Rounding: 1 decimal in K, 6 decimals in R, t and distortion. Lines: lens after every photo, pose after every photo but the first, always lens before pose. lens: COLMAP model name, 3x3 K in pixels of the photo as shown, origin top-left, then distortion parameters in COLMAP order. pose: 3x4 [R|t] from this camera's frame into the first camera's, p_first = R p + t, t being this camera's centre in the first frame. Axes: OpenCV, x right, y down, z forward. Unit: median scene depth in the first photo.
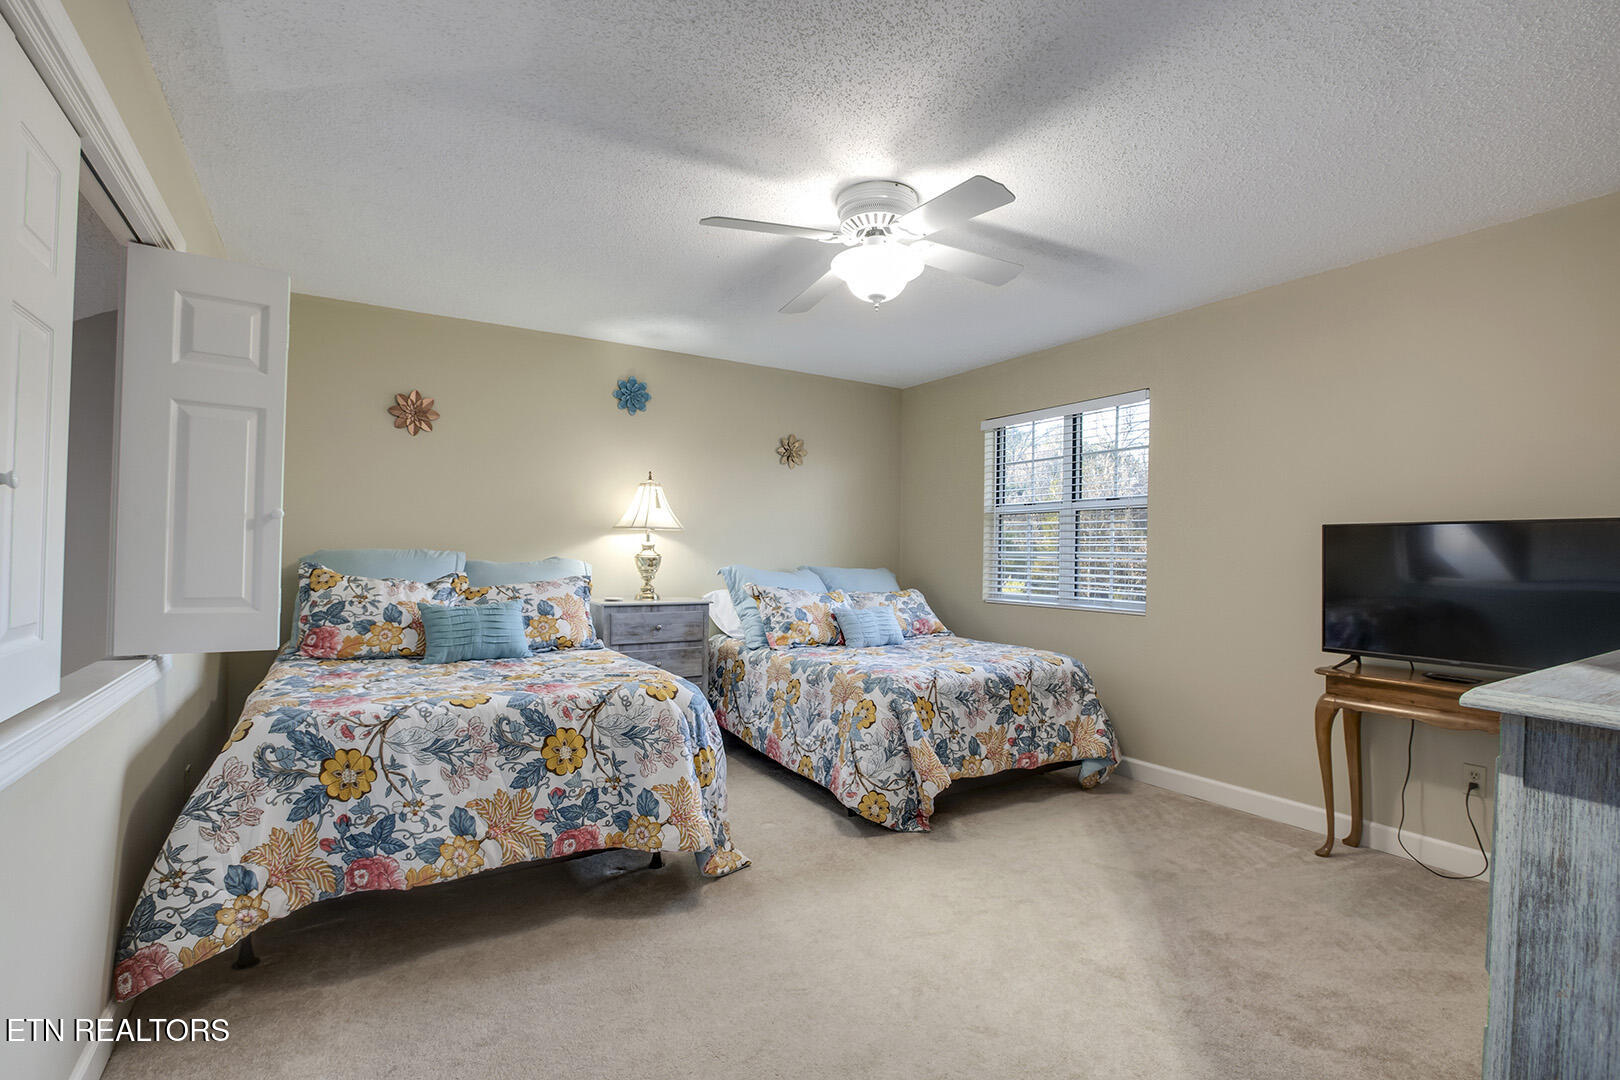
lens RADIAL K [[756.9, 0, 812.1], [0, 756.9, 553.8], [0, 0, 1]] dist [-0.020014, 0.000837]
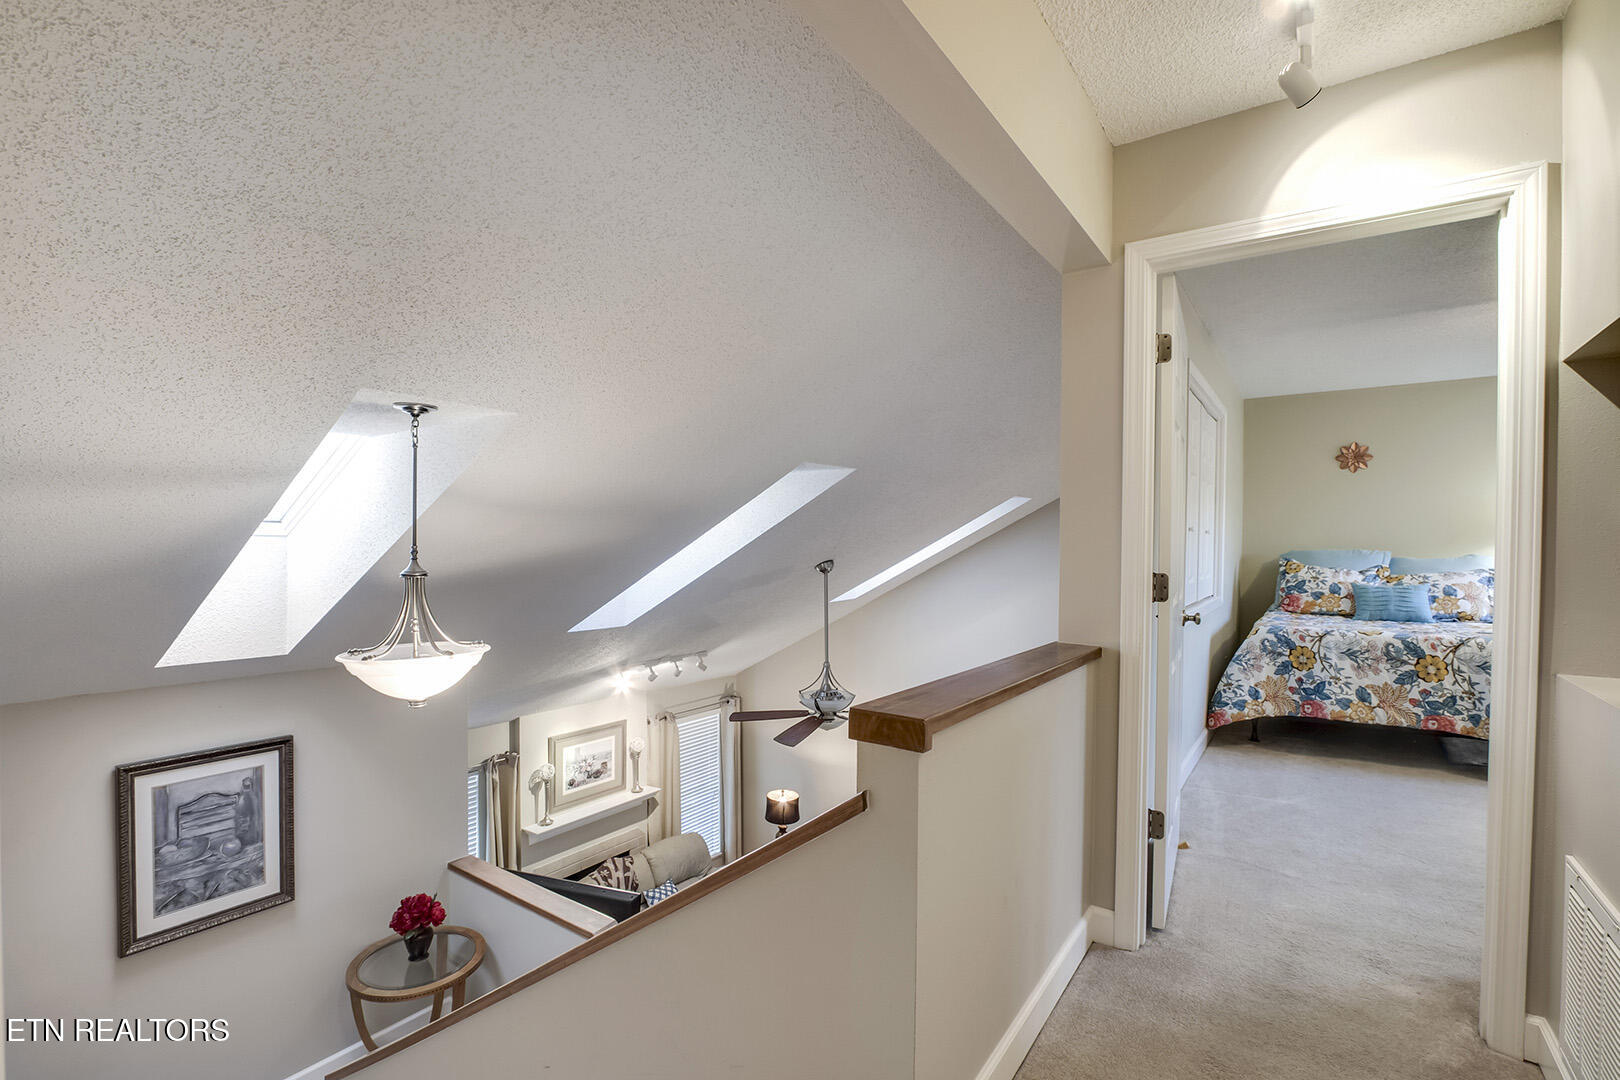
lens RADIAL K [[756.9, 0, 812.1], [0, 756.9, 553.8], [0, 0, 1]] dist [-0.020014, 0.000837]
pose [[0.404041, 0.000660, -0.914740, 0.663927], [0.001721, 0.999997, 0.001482, -0.001274], [0.914739, -0.002173, 0.404039, -0.979163]]
